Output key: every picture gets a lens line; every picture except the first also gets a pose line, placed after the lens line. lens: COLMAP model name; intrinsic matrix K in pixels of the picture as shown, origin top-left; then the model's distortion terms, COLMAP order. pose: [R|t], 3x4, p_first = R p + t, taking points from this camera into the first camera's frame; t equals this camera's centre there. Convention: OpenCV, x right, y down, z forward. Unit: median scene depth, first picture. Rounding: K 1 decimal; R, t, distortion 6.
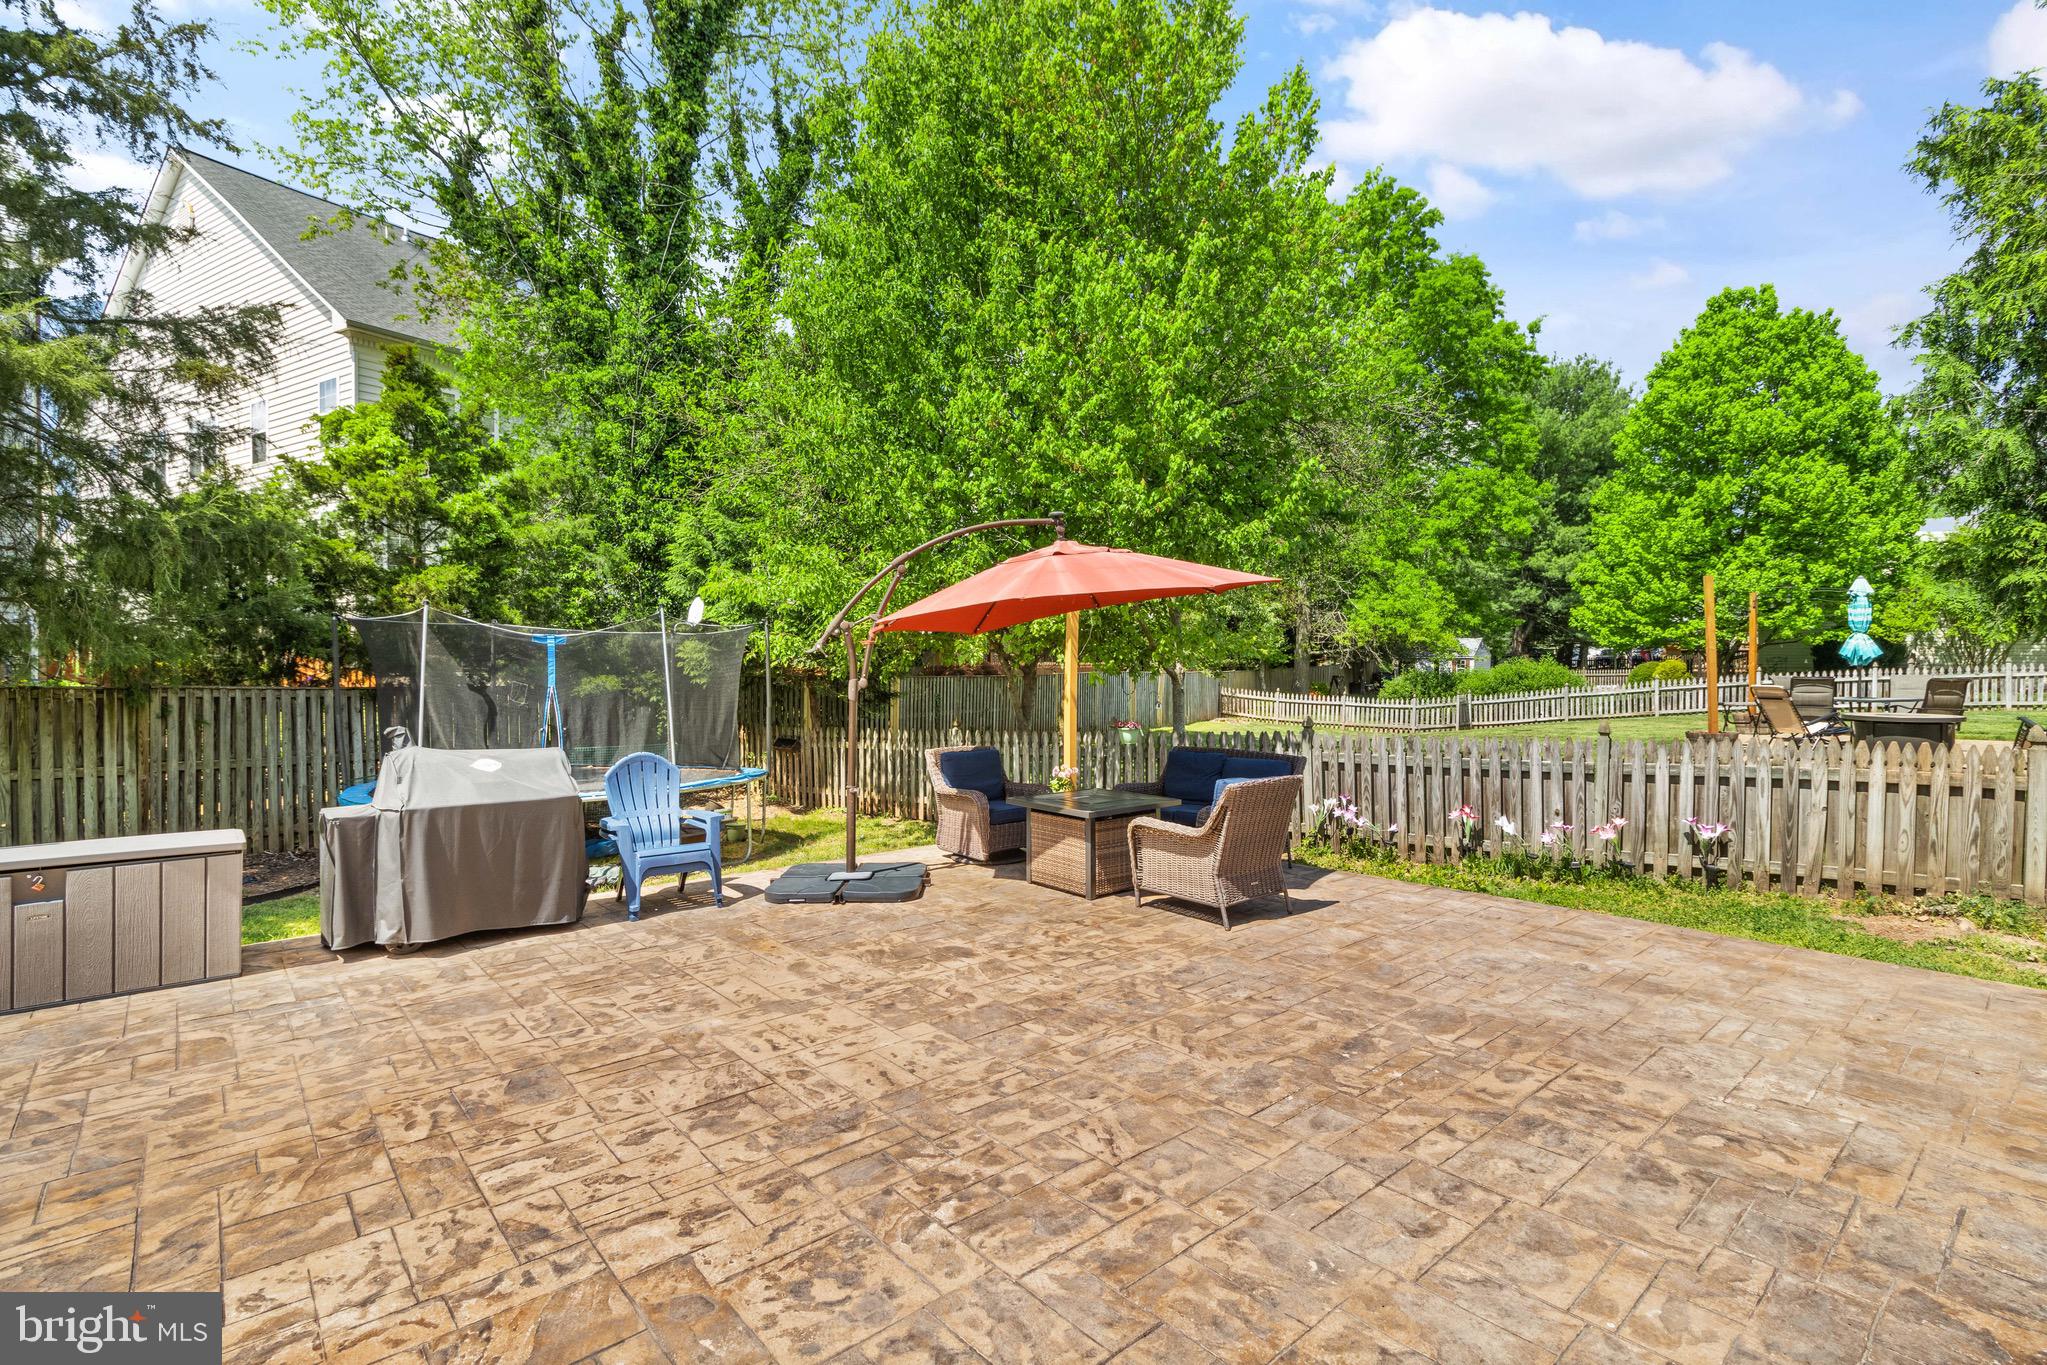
lens RADIAL K [[963.6, 0, 1025.9], [0, 963.6, 654.7], [0, 0, 1]] dist [-0.001255, -0.000467]
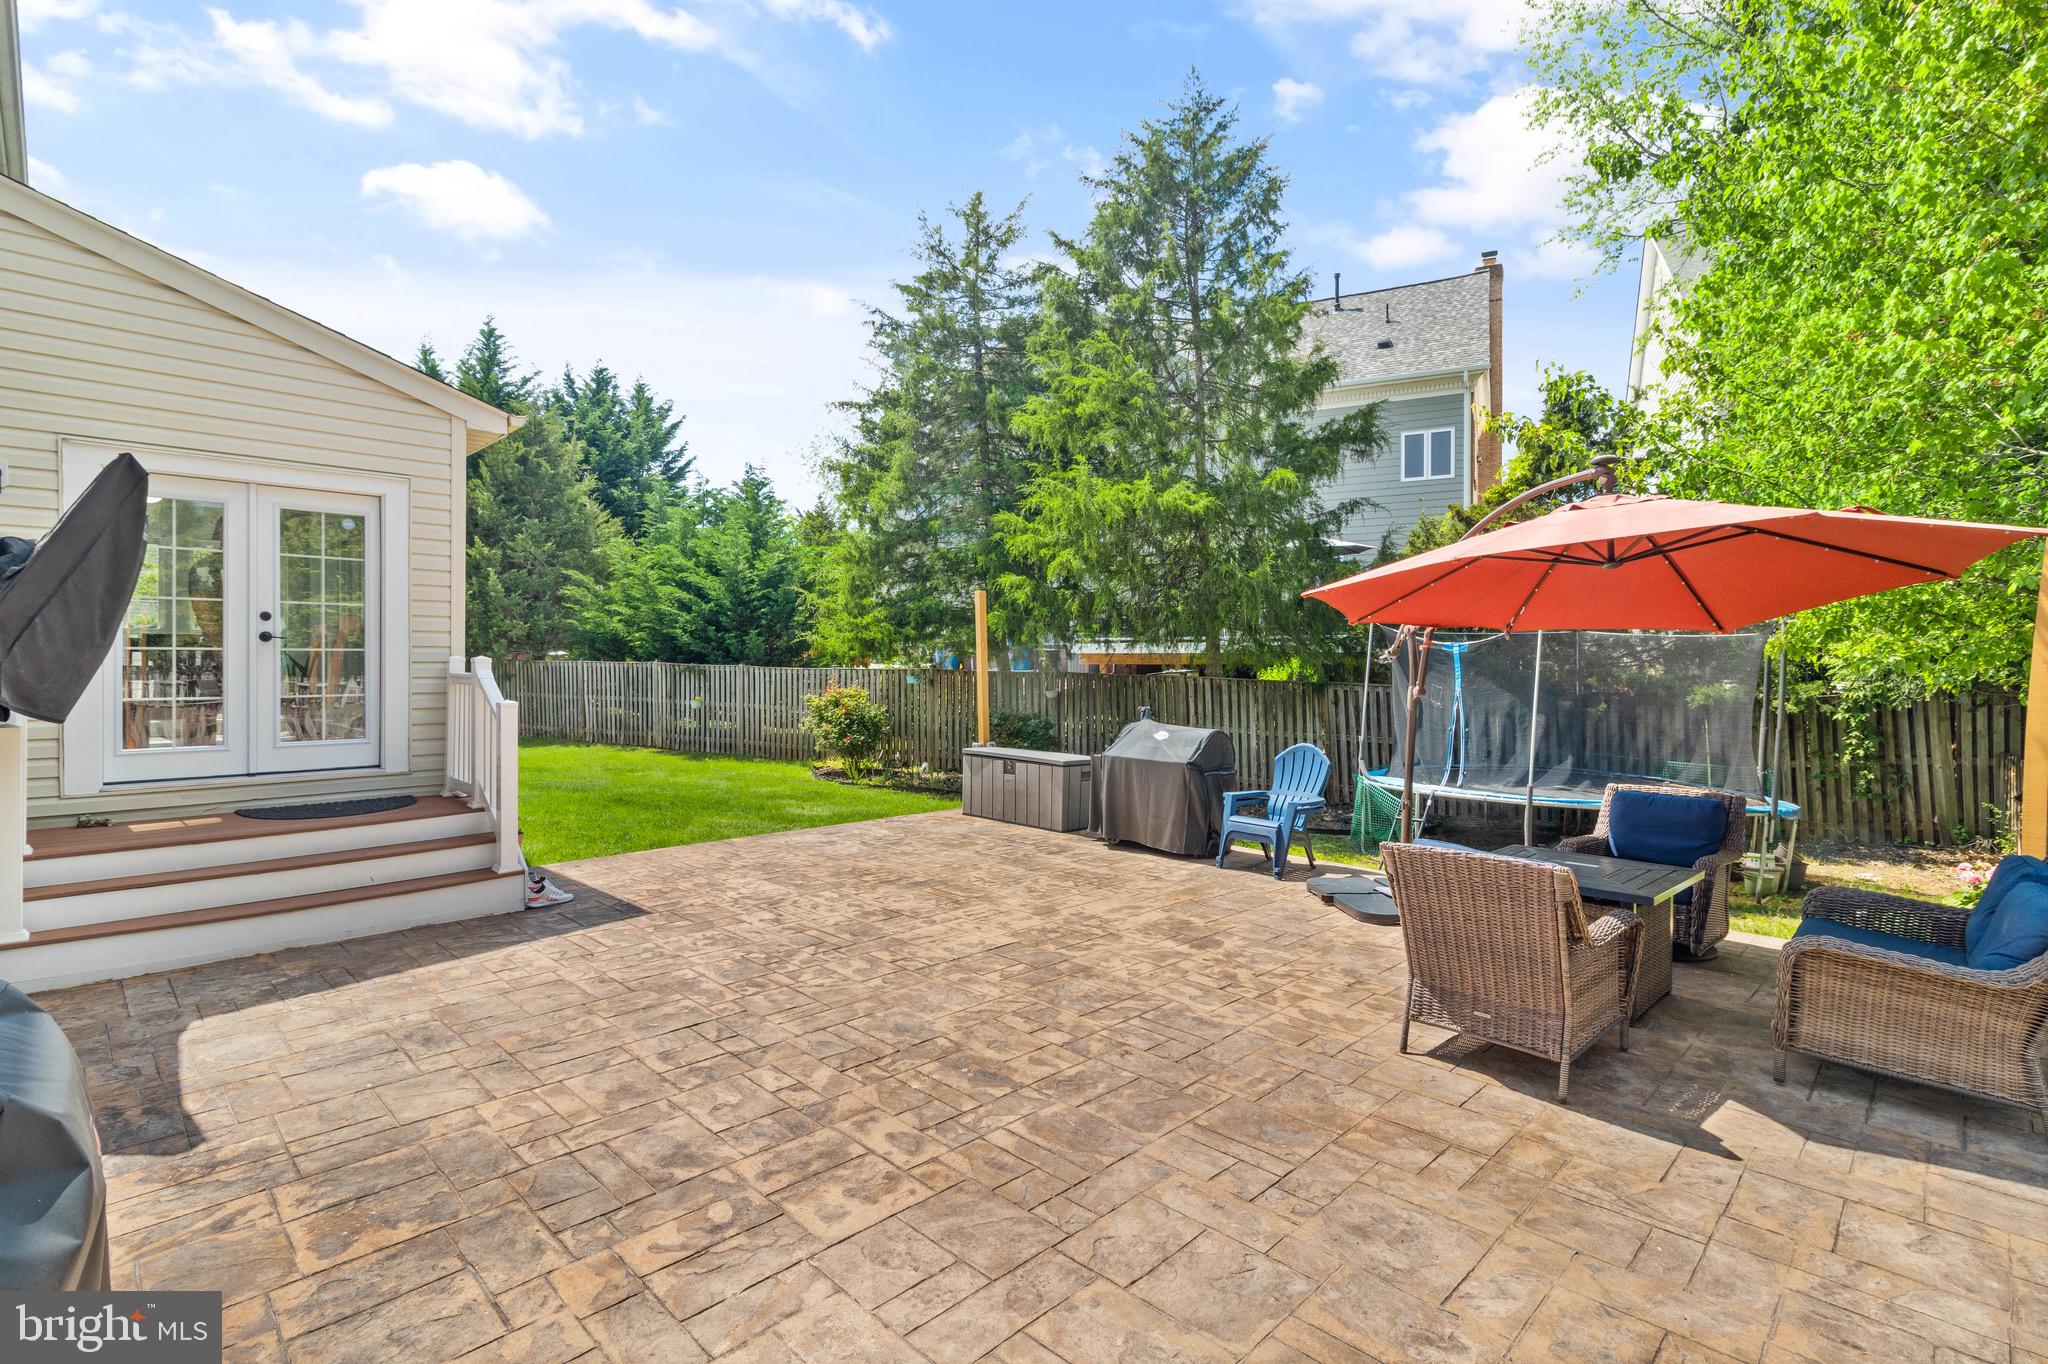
lens RADIAL K [[964.1, 0, 1026.4], [0, 964.1, 654.2], [0, 0, 1]] dist [-0.001255, -0.000467]
pose [[0.072123, -0.007575, -0.997367, 1.350321], [0.000881, 0.999971, -0.007531, -0.000455], [0.997395, -0.000336, 0.072128, 1.015699]]
